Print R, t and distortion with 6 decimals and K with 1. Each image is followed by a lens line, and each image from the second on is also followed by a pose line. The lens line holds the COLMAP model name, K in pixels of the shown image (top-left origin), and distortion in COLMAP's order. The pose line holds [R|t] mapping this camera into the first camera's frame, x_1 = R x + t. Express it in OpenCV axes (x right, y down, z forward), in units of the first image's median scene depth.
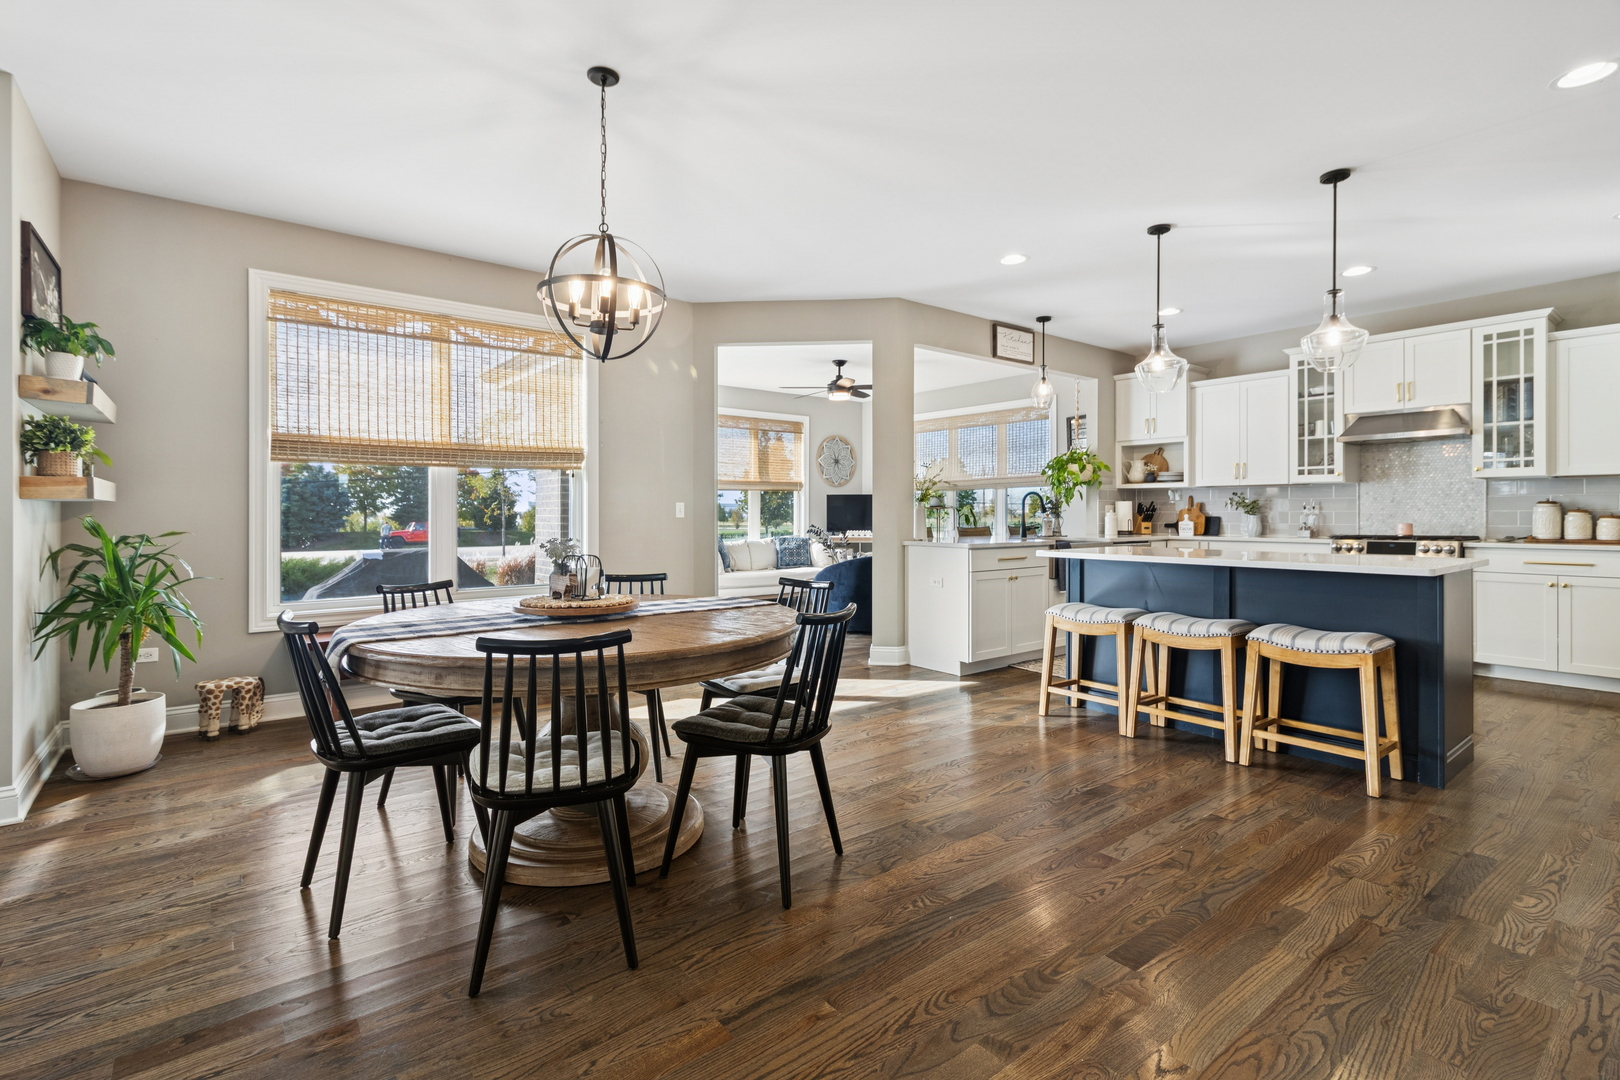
lens RADIAL K [[728.2, 0, 810.3], [0, 728.2, 506.1], [0, 0, 1]] dist [0.001269, 0.000259]
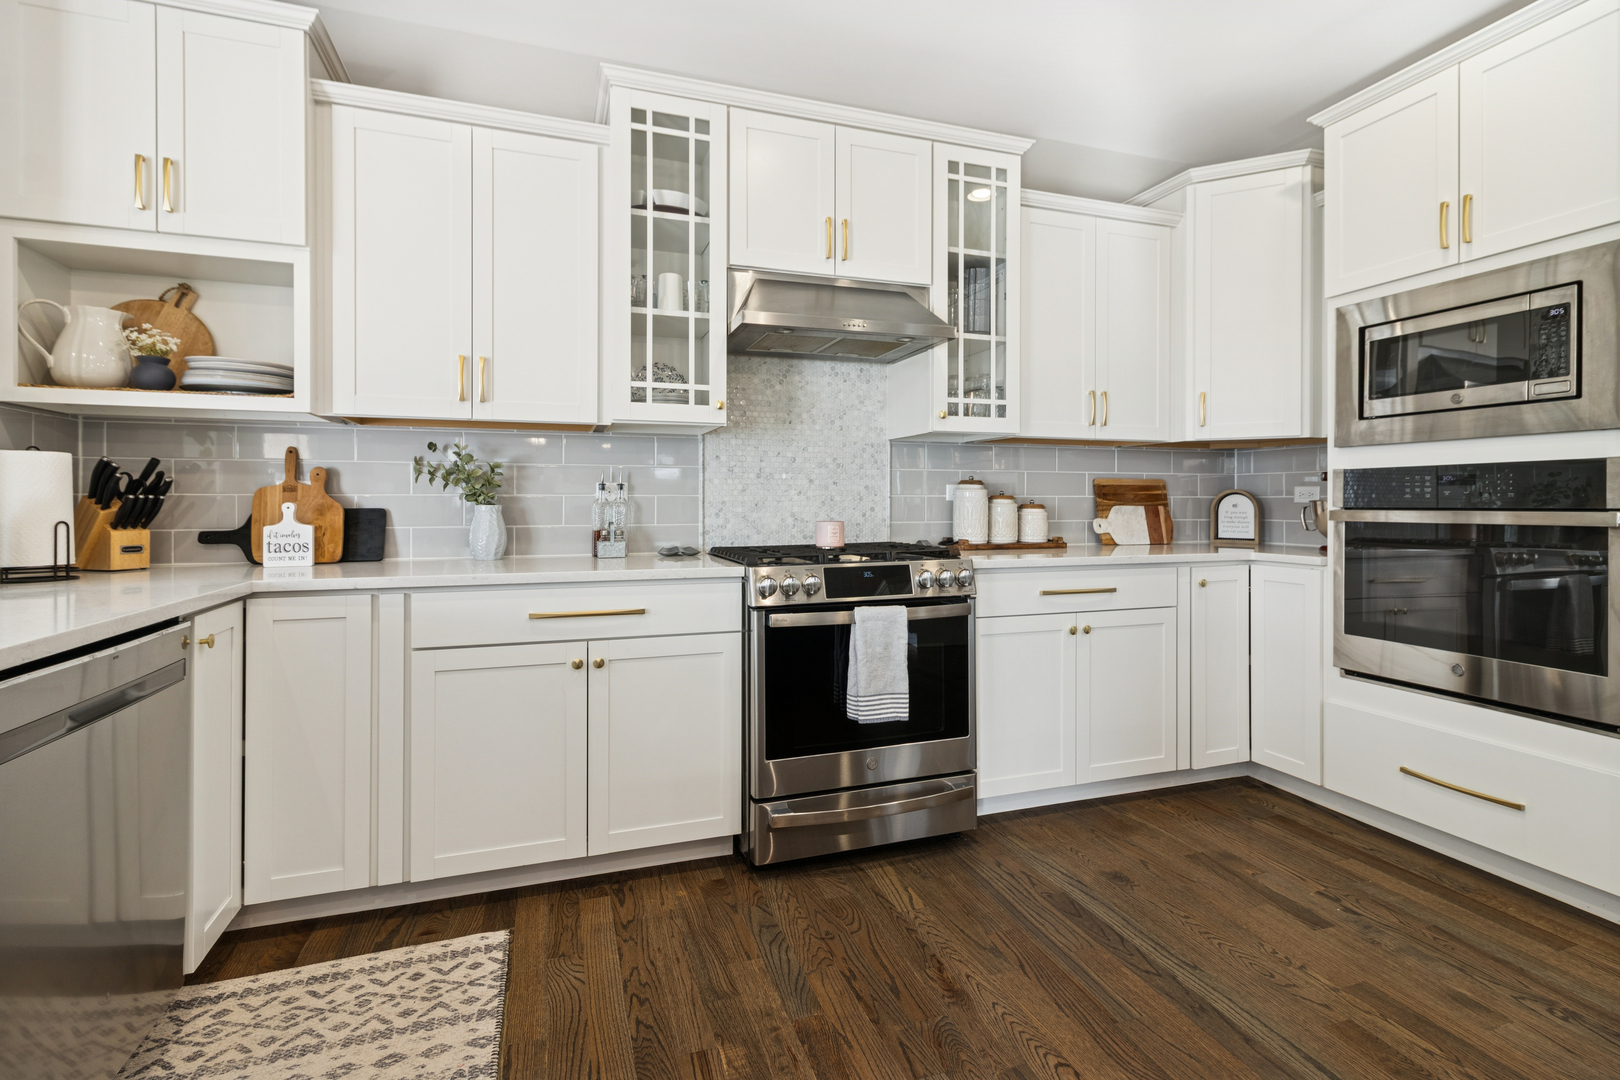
lens RADIAL K [[749.5, 0, 809.0], [0, 749.5, 507.2], [0, 0, 1]] dist [0.002323, 0.000338]
pose [[0.324608, -0.004739, 0.945837, 0.276462], [-0.009631, 0.999919, 0.008315, 0.008527], [-0.945799, -0.011808, 0.324536, 0.670802]]
